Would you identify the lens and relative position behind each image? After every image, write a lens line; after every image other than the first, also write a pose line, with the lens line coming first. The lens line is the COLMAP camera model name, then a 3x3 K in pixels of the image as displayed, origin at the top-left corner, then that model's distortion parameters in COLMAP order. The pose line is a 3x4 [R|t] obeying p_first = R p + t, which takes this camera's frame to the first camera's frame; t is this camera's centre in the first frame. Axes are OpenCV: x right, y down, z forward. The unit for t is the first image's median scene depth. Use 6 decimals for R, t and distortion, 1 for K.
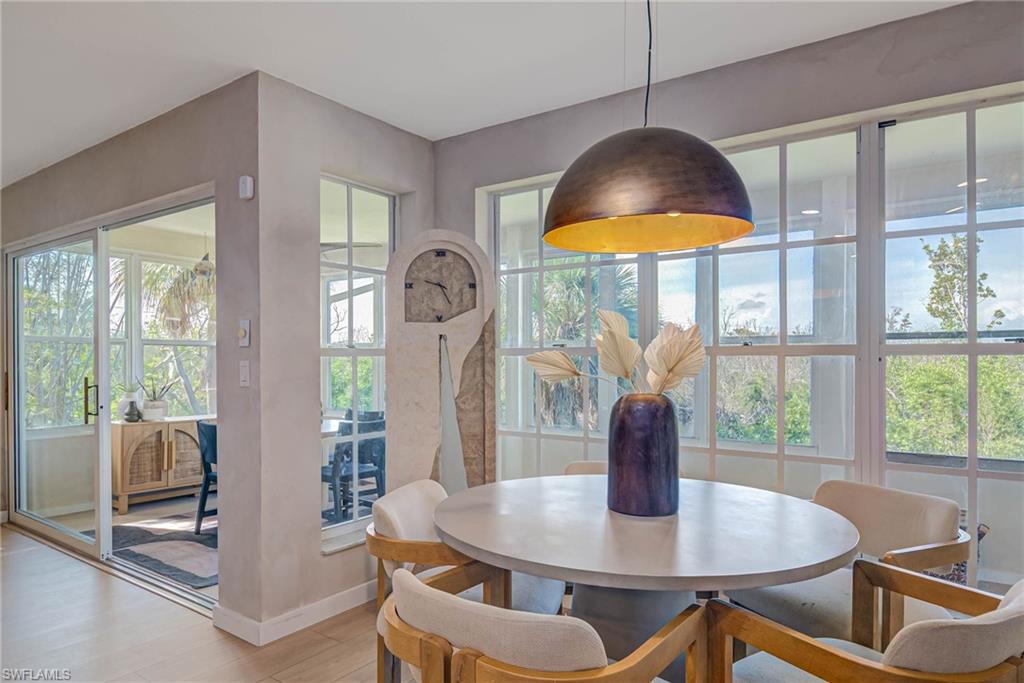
lens RADIAL K [[635.5, 0, 512.1], [0, 635.5, 358.7], [0, 0, 1]] dist [-0.000244, -0.000263]
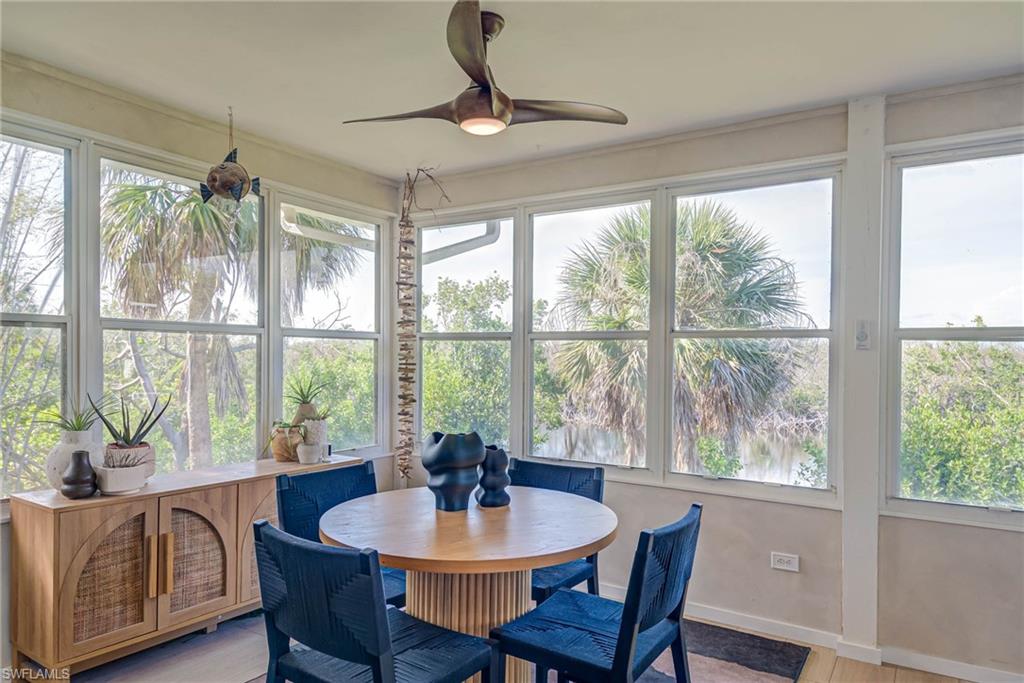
lens RADIAL K [[662.4, 0, 513.0], [0, 662.4, 359.1], [0, 0, 1]] dist [-0.001075, -0.000582]
pose [[0.999064, 0.006641, 0.042736, -0.303325], [-0.006853, 0.999965, 0.004829, -0.004145], [-0.042703, -0.005117, 0.999075, 0.504726]]
